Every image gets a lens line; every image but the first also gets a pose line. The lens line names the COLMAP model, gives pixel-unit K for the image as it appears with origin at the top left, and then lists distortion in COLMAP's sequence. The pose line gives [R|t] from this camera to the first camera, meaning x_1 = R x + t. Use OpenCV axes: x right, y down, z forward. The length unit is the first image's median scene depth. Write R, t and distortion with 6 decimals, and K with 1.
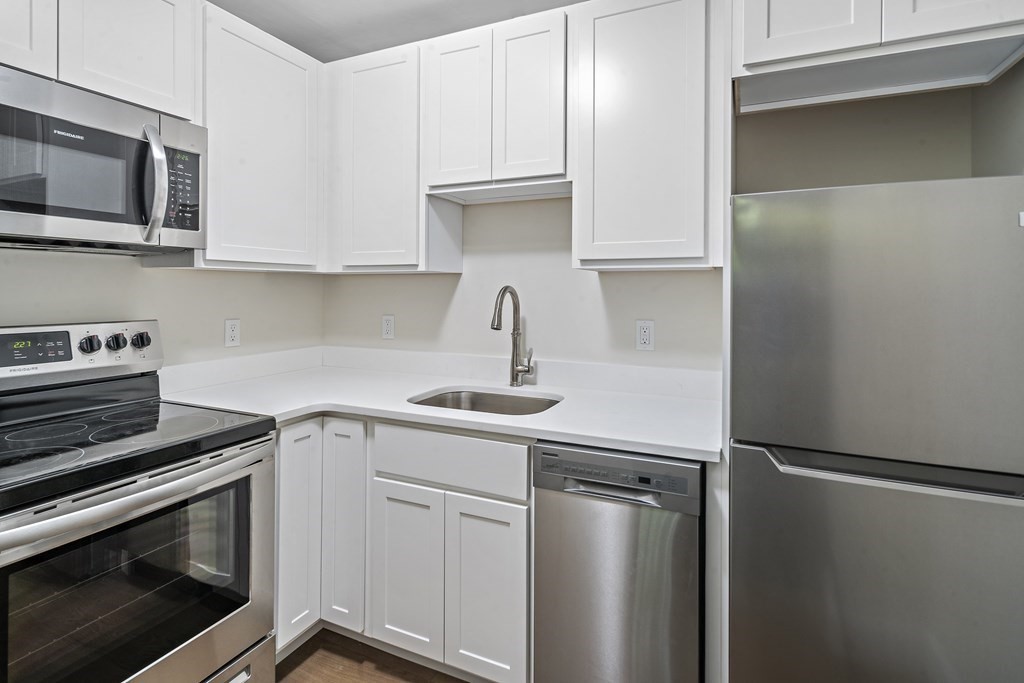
lens RADIAL K [[502.2, 0, 523.5], [0, 502.2, 291.5], [0, 0, 1]] dist [0.005950, 0.001365]
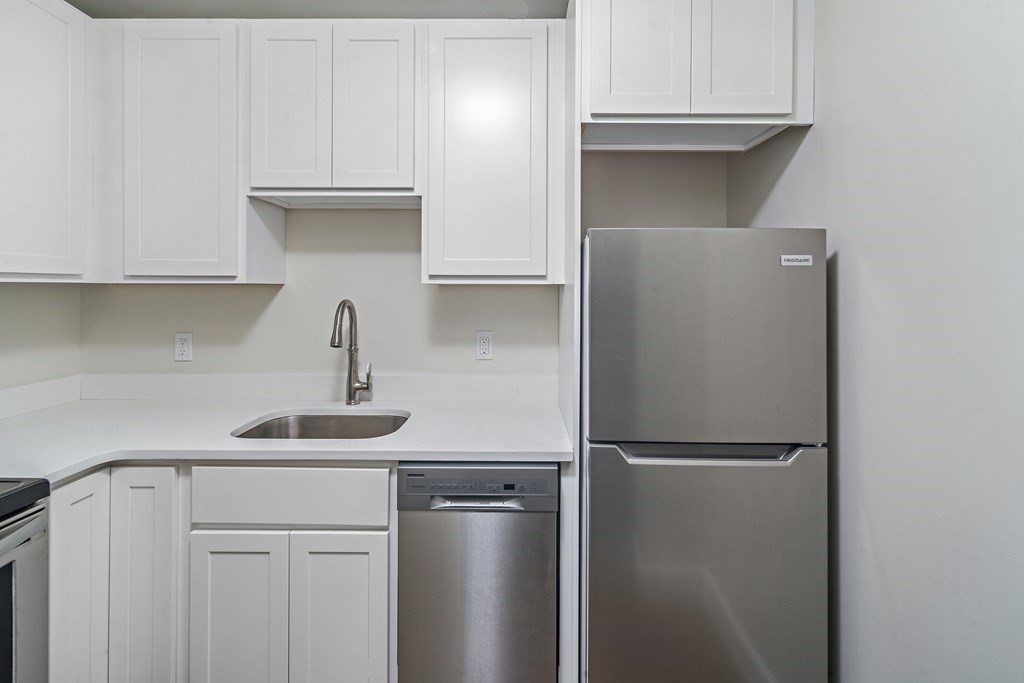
lens RADIAL K [[502.2, 0, 515.5], [0, 502.2, 289.5], [0, 0, 1]] dist [0.005950, 0.001365]
pose [[0.917995, -0.000911, 0.396591, -0.132283], [0.001256, 0.999999, -0.000609, -0.034127], [-0.396591, 0.001057, 0.917995, 0.008783]]
